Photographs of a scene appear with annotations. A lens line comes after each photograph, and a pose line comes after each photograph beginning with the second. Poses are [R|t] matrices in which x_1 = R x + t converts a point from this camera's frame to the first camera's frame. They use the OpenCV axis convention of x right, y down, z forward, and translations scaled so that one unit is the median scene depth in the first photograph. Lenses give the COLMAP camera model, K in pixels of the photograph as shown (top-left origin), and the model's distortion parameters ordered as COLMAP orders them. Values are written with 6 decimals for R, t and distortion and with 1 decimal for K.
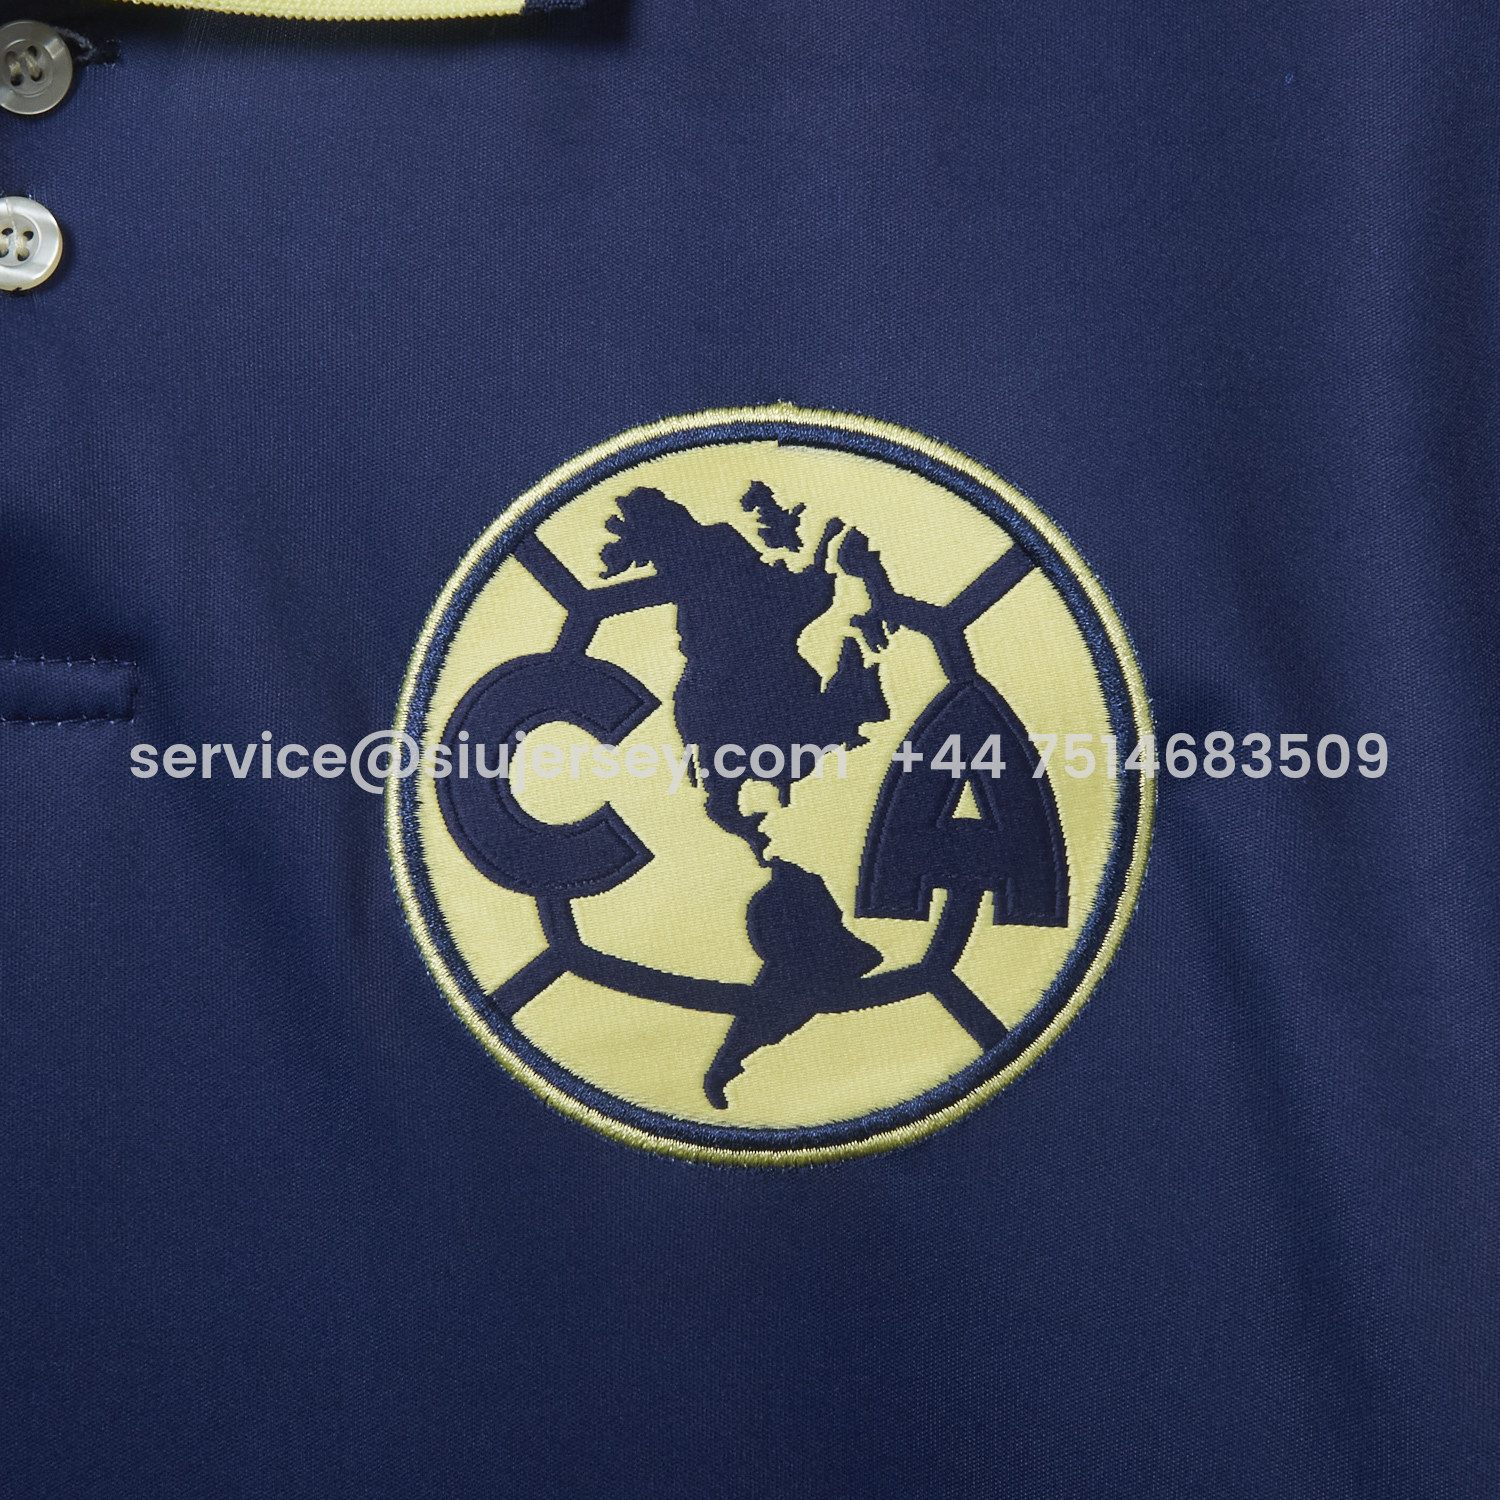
lens RADIAL K [[3470.4, 0, 738.0], [0, 3470.4, 756.8], [0, 0, 1]] dist [-0.014271, 0.000000]
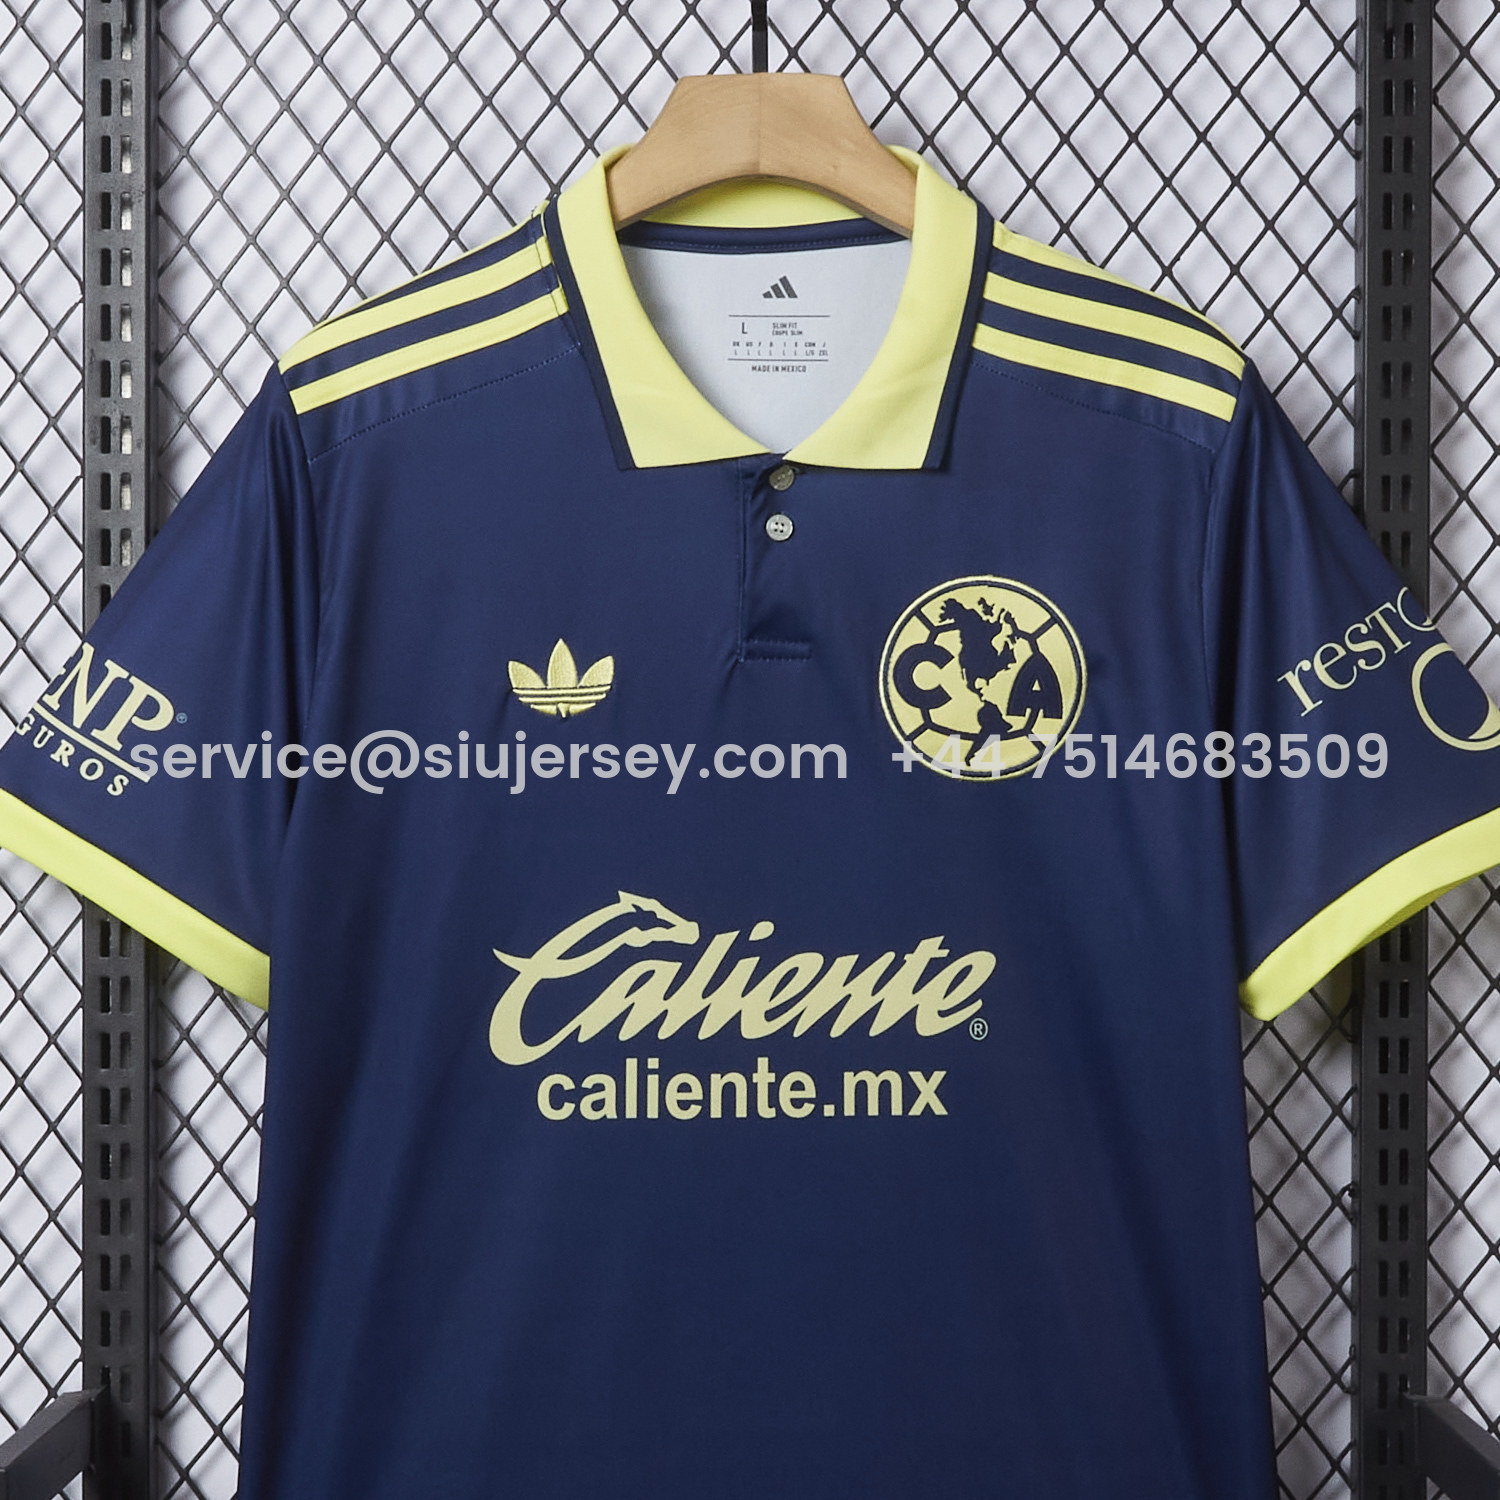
lens RADIAL K [[3470.4, 0, 751.8], [0, 3470.4, 756.6], [0, 0, 1]] dist [-0.014271, 0.000000]
pose [[0.999547, 0.016272, -0.025317, -0.143078], [-0.013393, 0.993841, 0.110001, -0.314393], [0.026951, -0.109612, 0.993609, -2.697814]]
